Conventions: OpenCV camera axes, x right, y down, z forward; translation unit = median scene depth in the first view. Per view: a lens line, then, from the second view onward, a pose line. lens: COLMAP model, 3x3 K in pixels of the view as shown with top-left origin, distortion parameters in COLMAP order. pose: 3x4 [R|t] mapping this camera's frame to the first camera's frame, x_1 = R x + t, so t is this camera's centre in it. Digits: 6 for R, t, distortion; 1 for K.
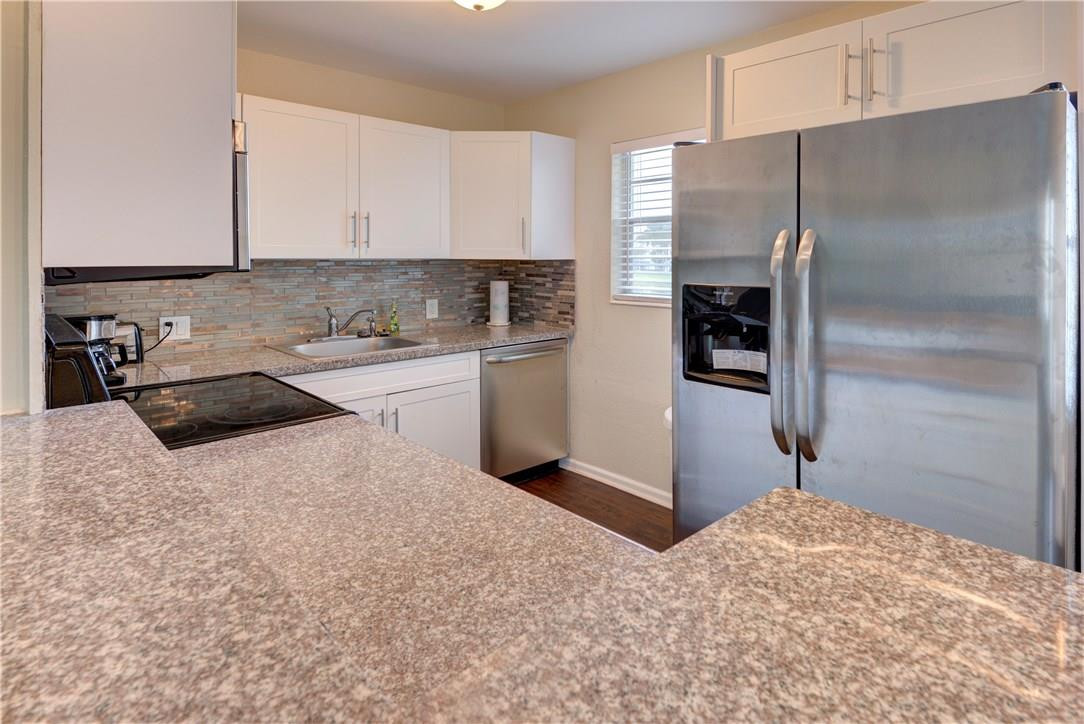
lens RADIAL K [[554.9, 0, 511.4], [0, 554.9, 264.1], [0, 0, 1]] dist [0.023109, -0.000293]
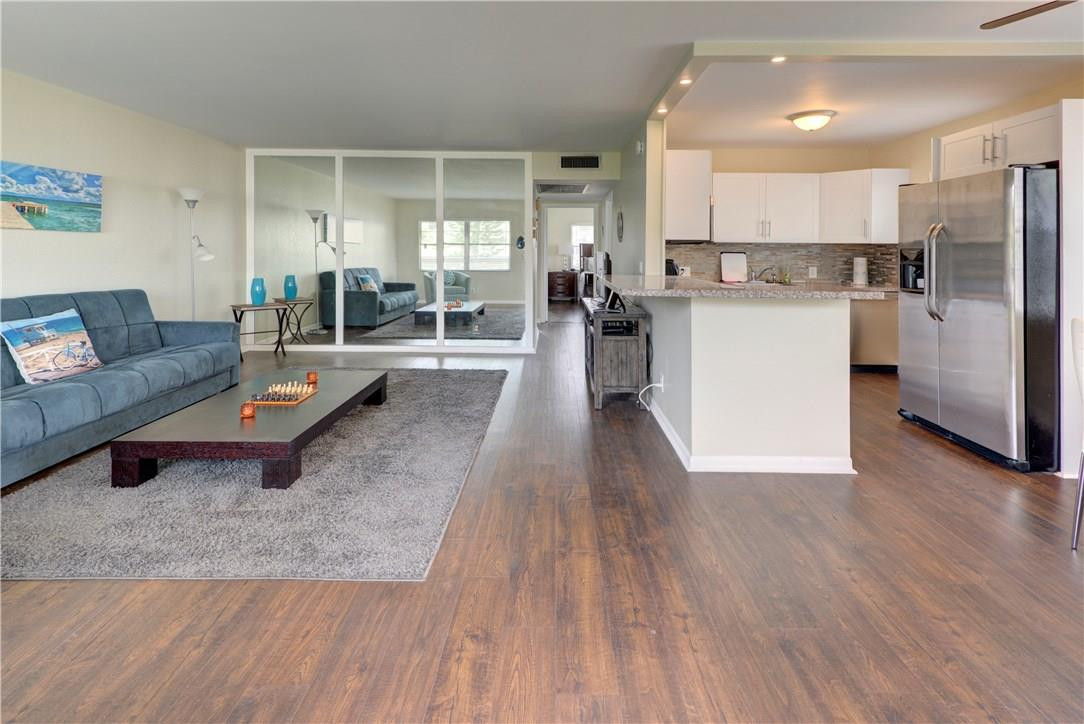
lens RADIAL K [[522.4, 0, 548.3], [0, 522.4, 245.7], [0, 0, 1]] dist [0.032274, -0.028469]
pose [[0.735076, -0.001868, -0.677982, 0.375067], [-0.018106, 0.999585, -0.022384, 0.050442], [0.677743, 0.028730, 0.734737, -0.799252]]
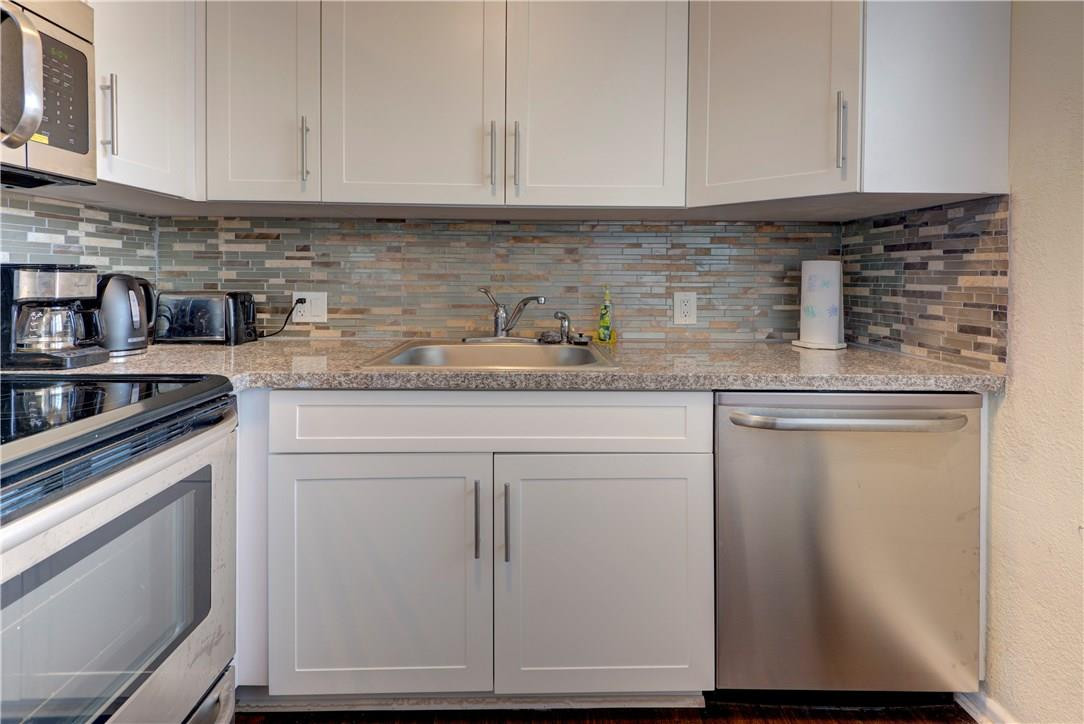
lens RADIAL K [[507.4, 0, 572.8], [0, 507.4, 281.1], [0, 0, 1]] dist [0.003406, 0.000539]
pose [[0.778882, 0.007698, -0.627123, 0.099465], [-0.017693, 0.999796, -0.009702, 0.061282], [0.626921, 0.018652, 0.778860, 0.526675]]
